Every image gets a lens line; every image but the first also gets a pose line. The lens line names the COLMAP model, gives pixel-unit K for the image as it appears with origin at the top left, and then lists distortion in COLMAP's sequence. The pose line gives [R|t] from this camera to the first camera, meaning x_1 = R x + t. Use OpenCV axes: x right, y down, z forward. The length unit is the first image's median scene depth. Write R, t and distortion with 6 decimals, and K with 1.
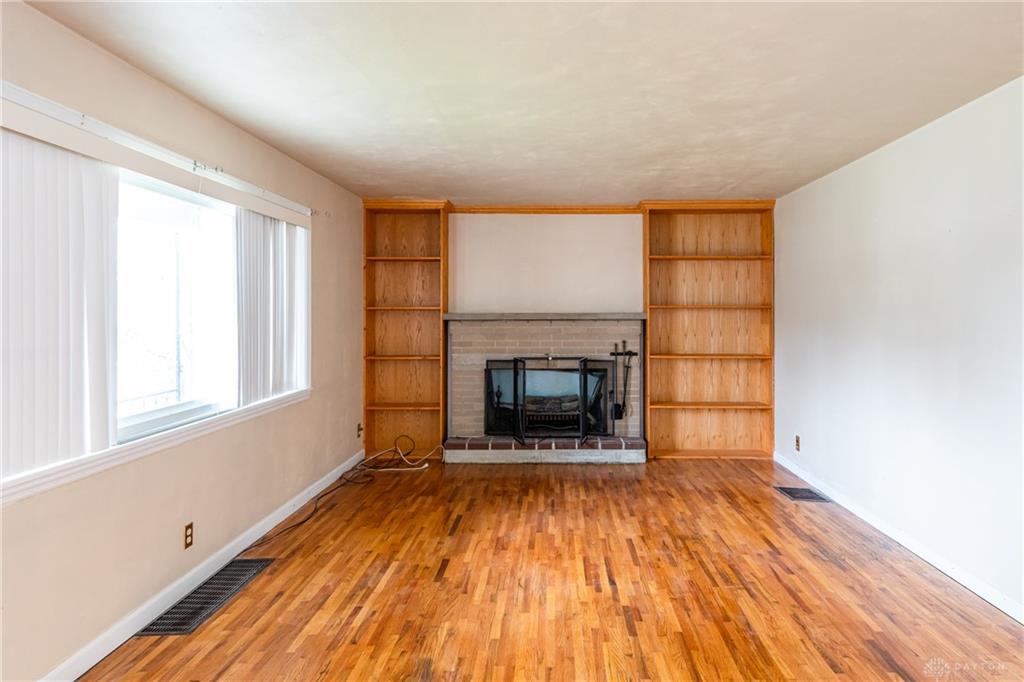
lens RADIAL K [[611.0, 0, 558.1], [0, 611.0, 313.2], [0, 0, 1]] dist [0.074019, -0.065695]
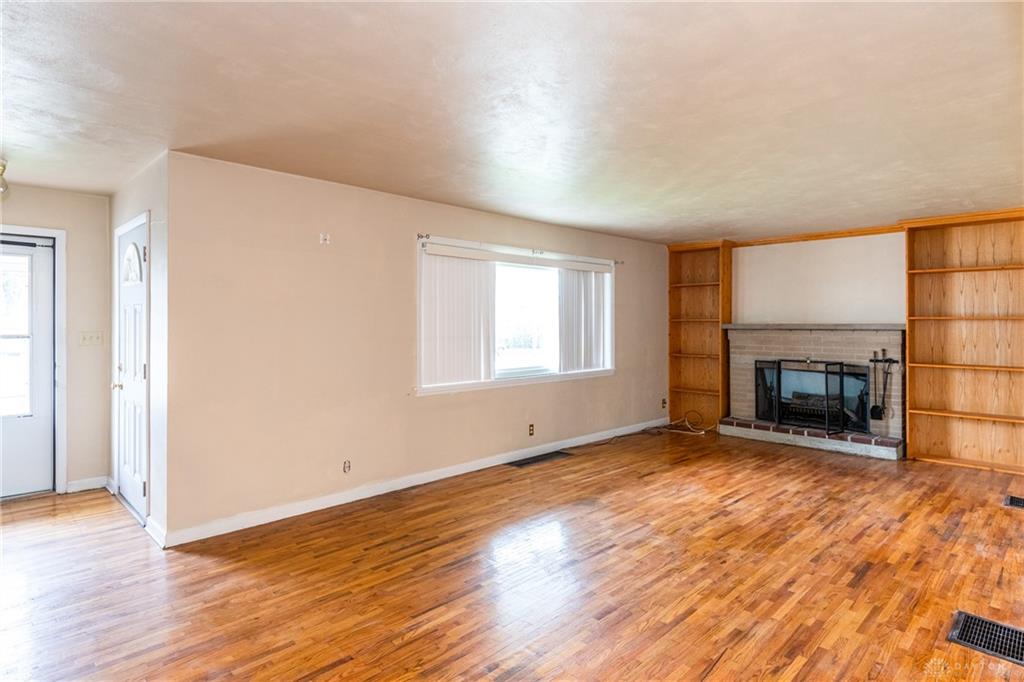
lens RADIAL K [[557.6, 0, 511.8], [0, 557.6, 323.0], [0, 0, 1]] dist [0.005907, -0.000940]
pose [[0.703527, 0.001269, -0.710667, 0.354101], [-0.001574, 0.999999, 0.000228, -0.001089], [0.710667, 0.000958, 0.703528, -0.186297]]
